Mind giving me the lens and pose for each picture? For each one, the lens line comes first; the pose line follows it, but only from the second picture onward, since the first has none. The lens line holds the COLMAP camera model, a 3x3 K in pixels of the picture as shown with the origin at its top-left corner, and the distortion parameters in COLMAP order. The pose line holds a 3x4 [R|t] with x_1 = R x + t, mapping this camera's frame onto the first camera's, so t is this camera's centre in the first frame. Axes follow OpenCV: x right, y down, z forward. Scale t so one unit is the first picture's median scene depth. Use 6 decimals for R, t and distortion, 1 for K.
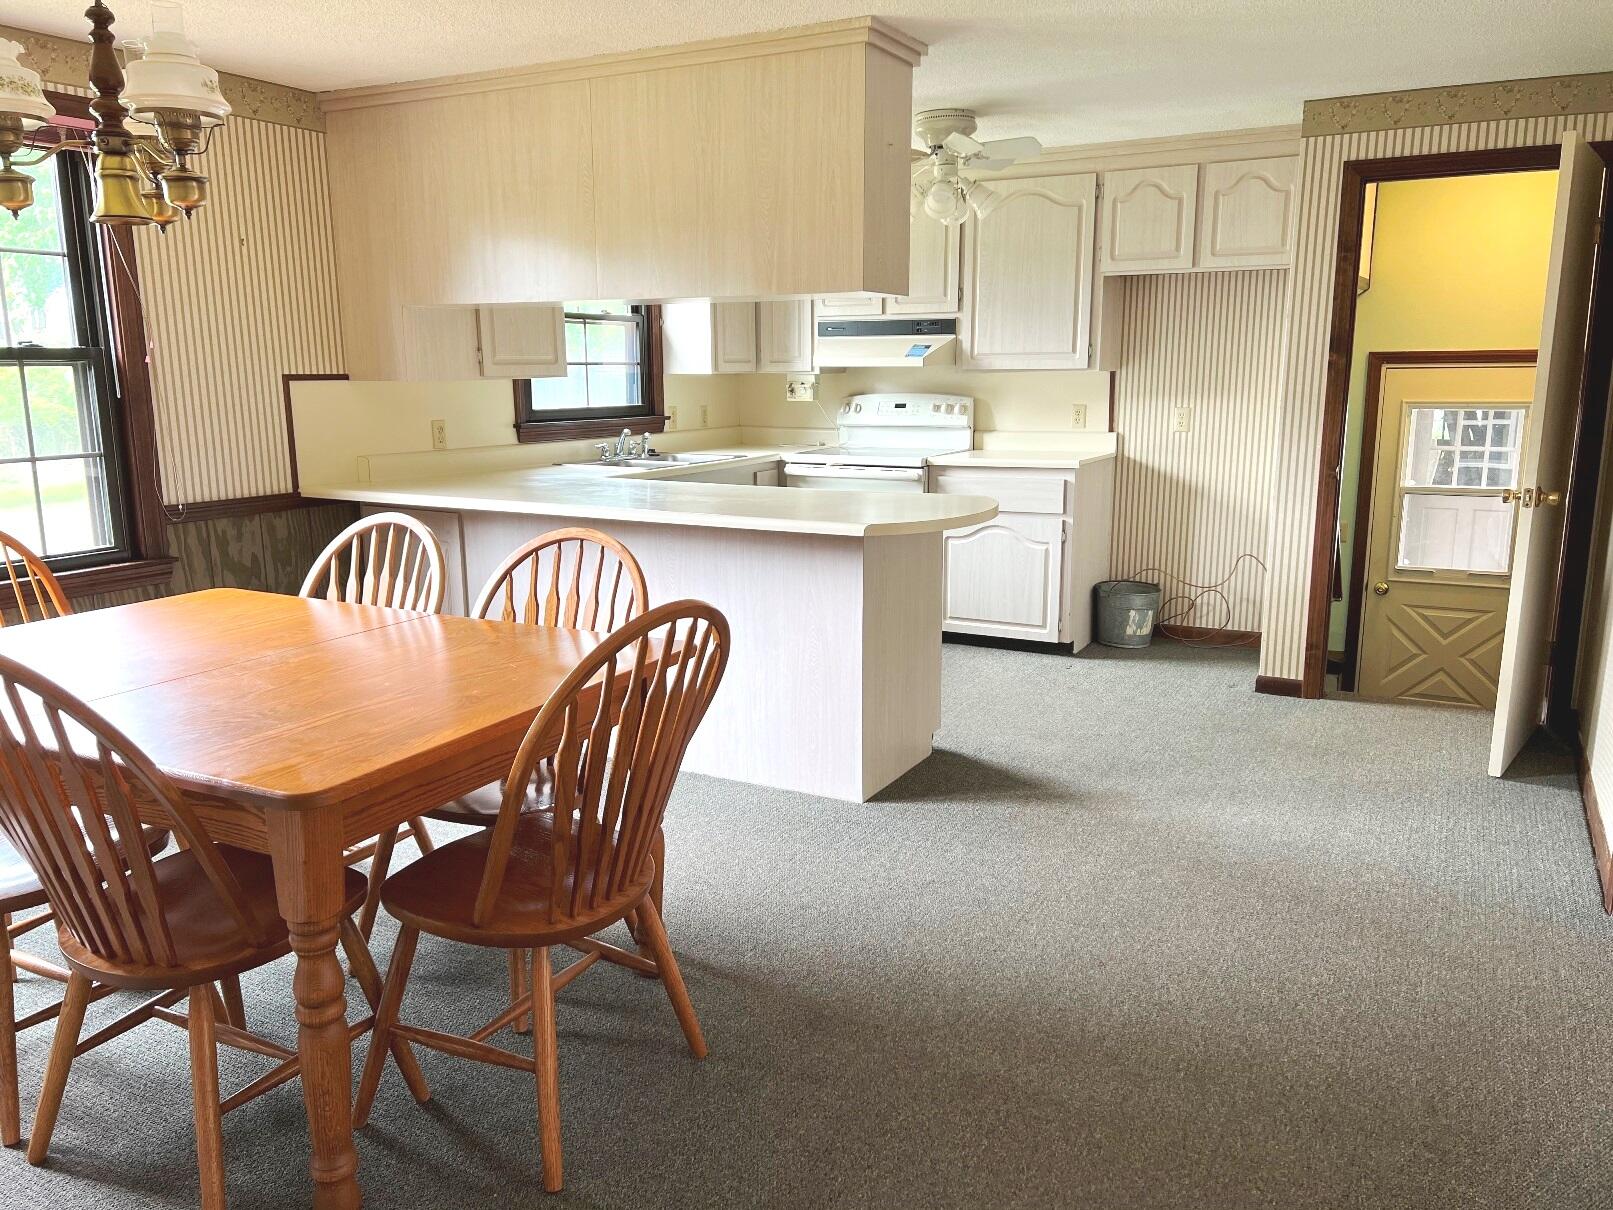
lens RADIAL K [[1213.7, 0, 812.3], [0, 1213.7, 603.3], [0, 0, 1]] dist [0.094475, -0.120362]
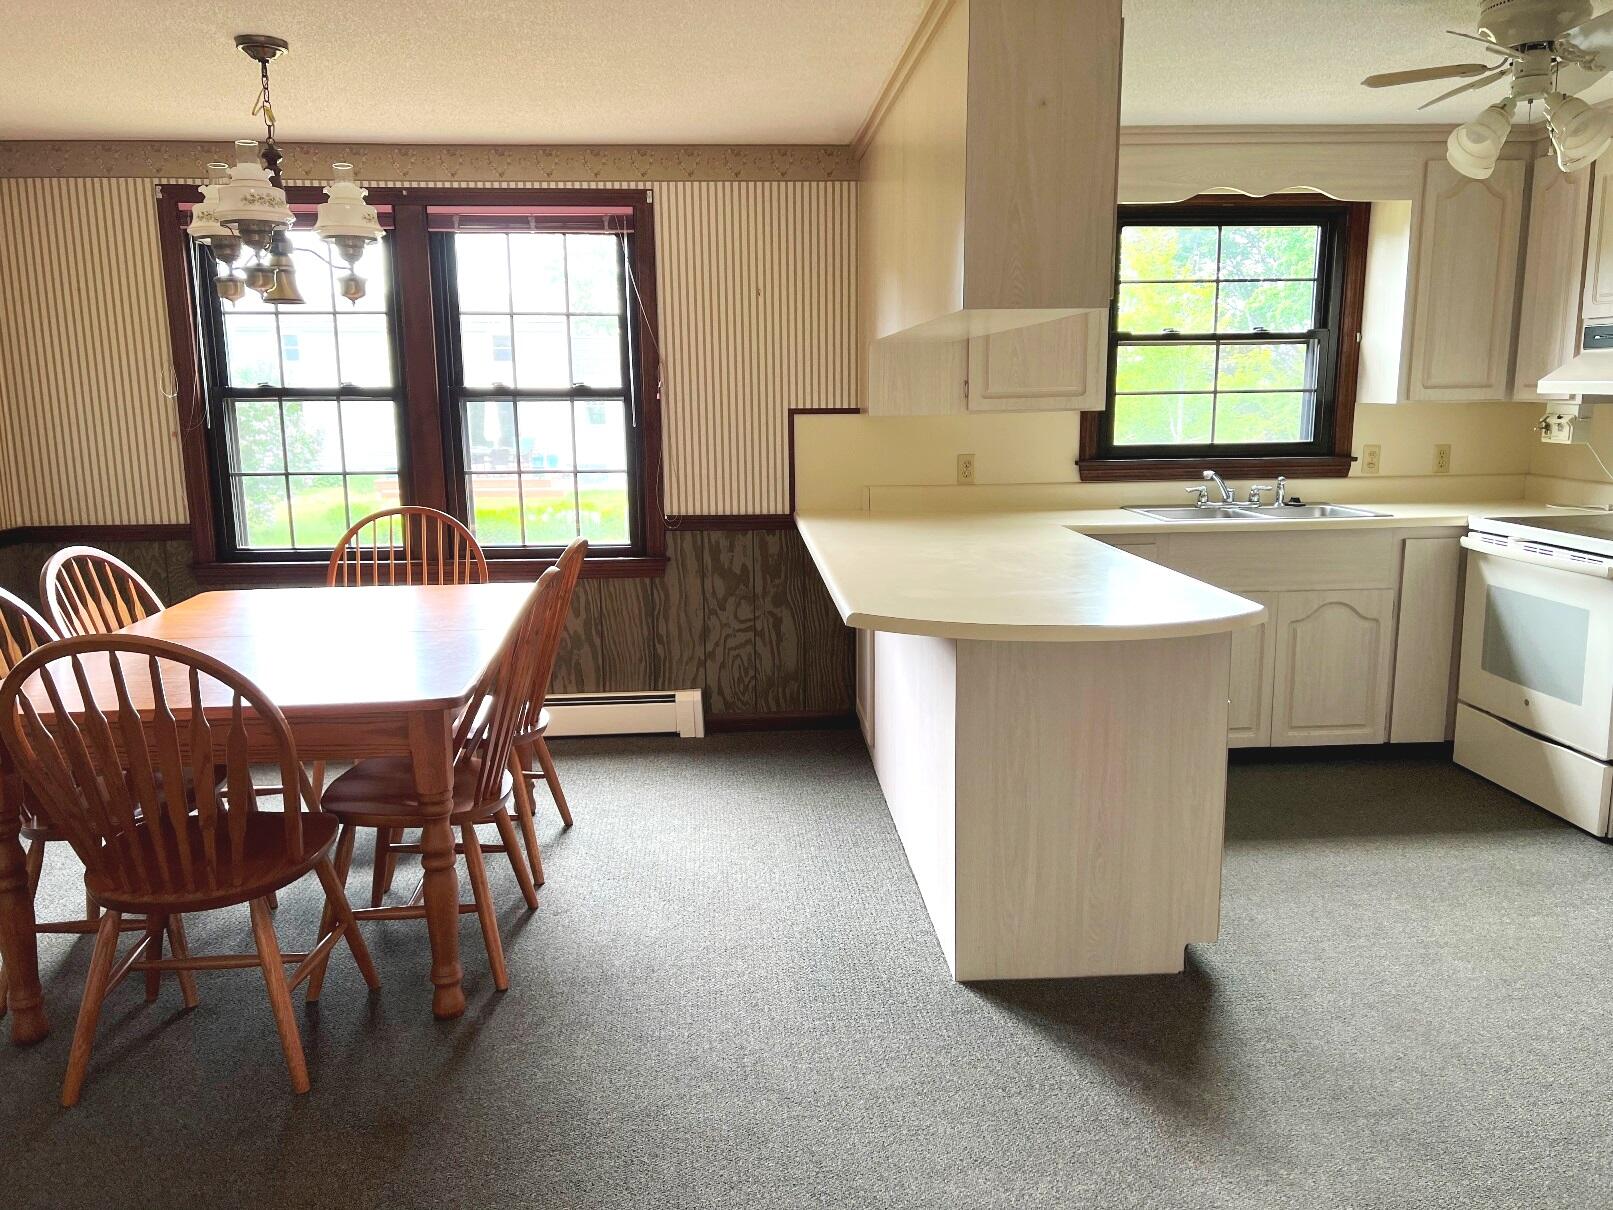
lens RADIAL K [[1213.7, 0, 812.3], [0, 1213.7, 603.3], [0, 0, 1]] dist [0.094475, -0.120362]
pose [[0.531998, 0.148002, -0.833711, 0.535473], [-0.155869, 0.984897, 0.075380, -0.099634], [0.832276, 0.089847, 0.547032, 0.435846]]
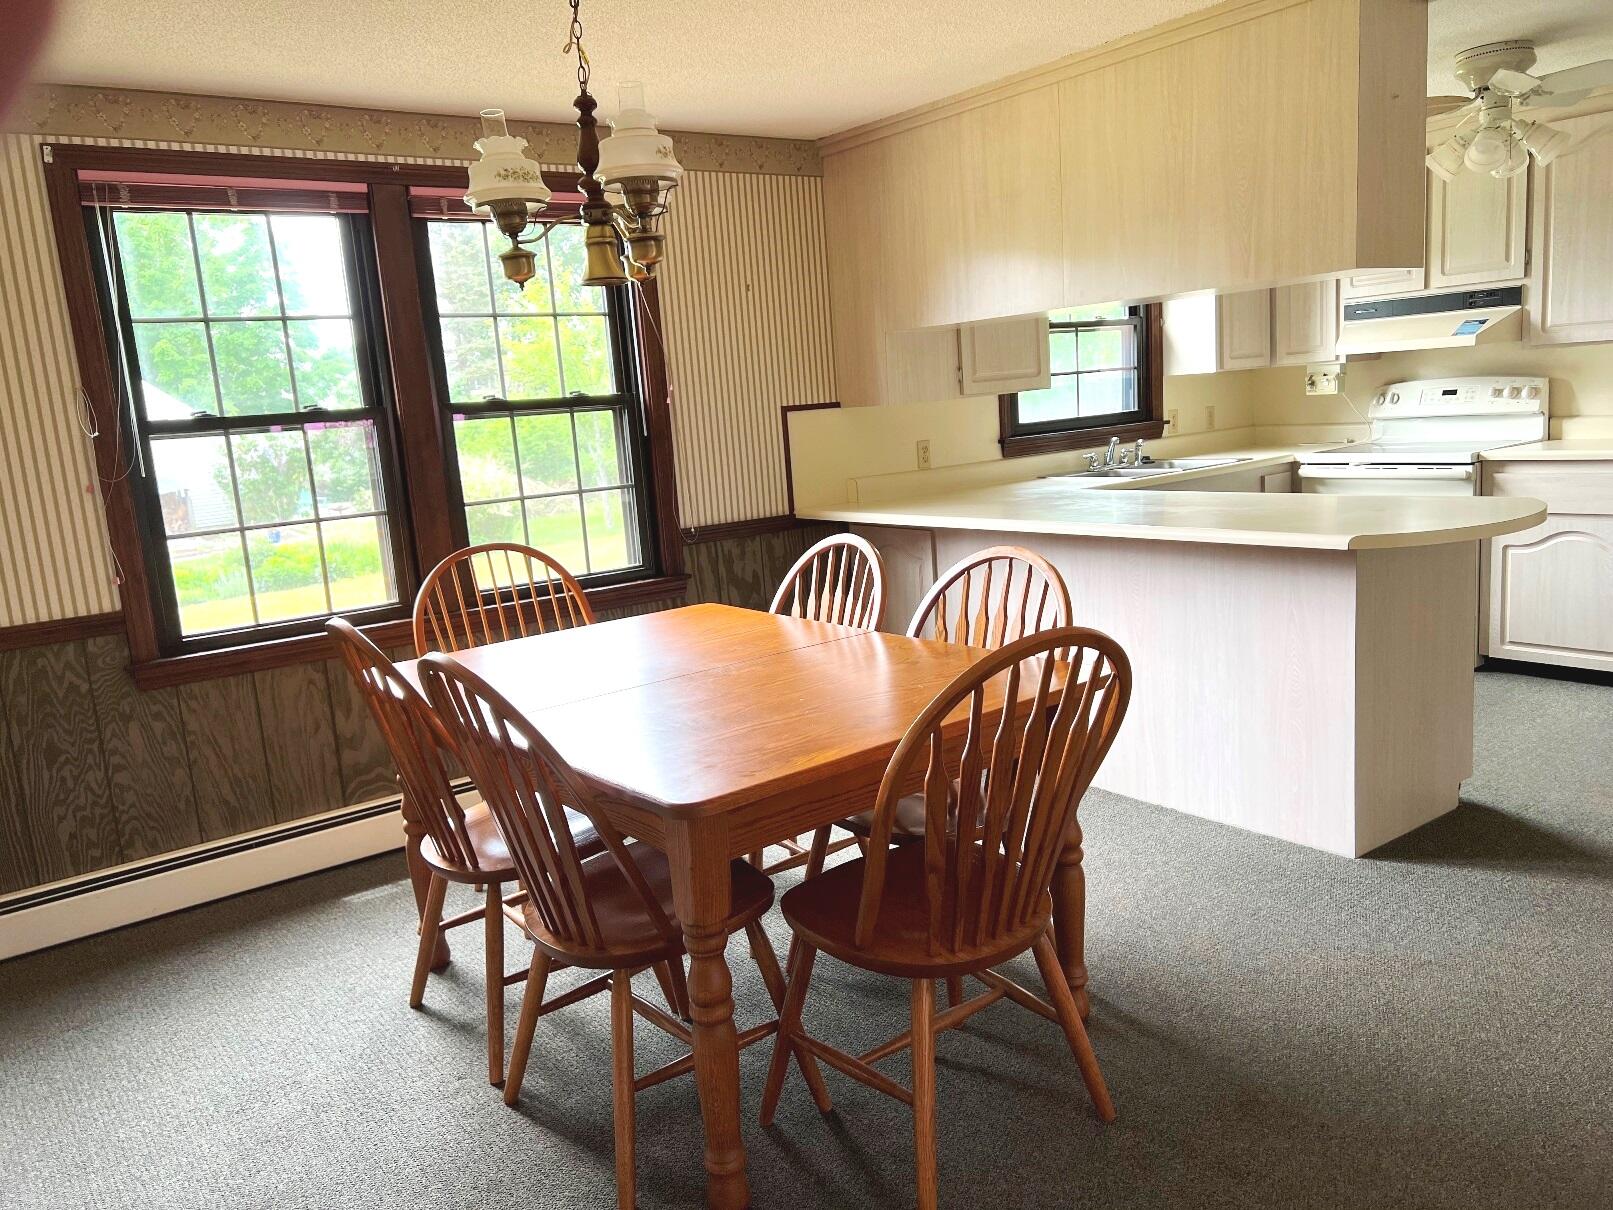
lens RADIAL K [[1213.7, 0, 812.3], [0, 1213.7, 603.3], [0, 0, 1]] dist [0.094475, -0.120362]
pose [[0.904177, 0.010357, -0.427031, 0.058459], [-0.013155, 0.999907, -0.003602, -0.007602], [0.426954, 0.008874, 0.904230, 0.038055]]
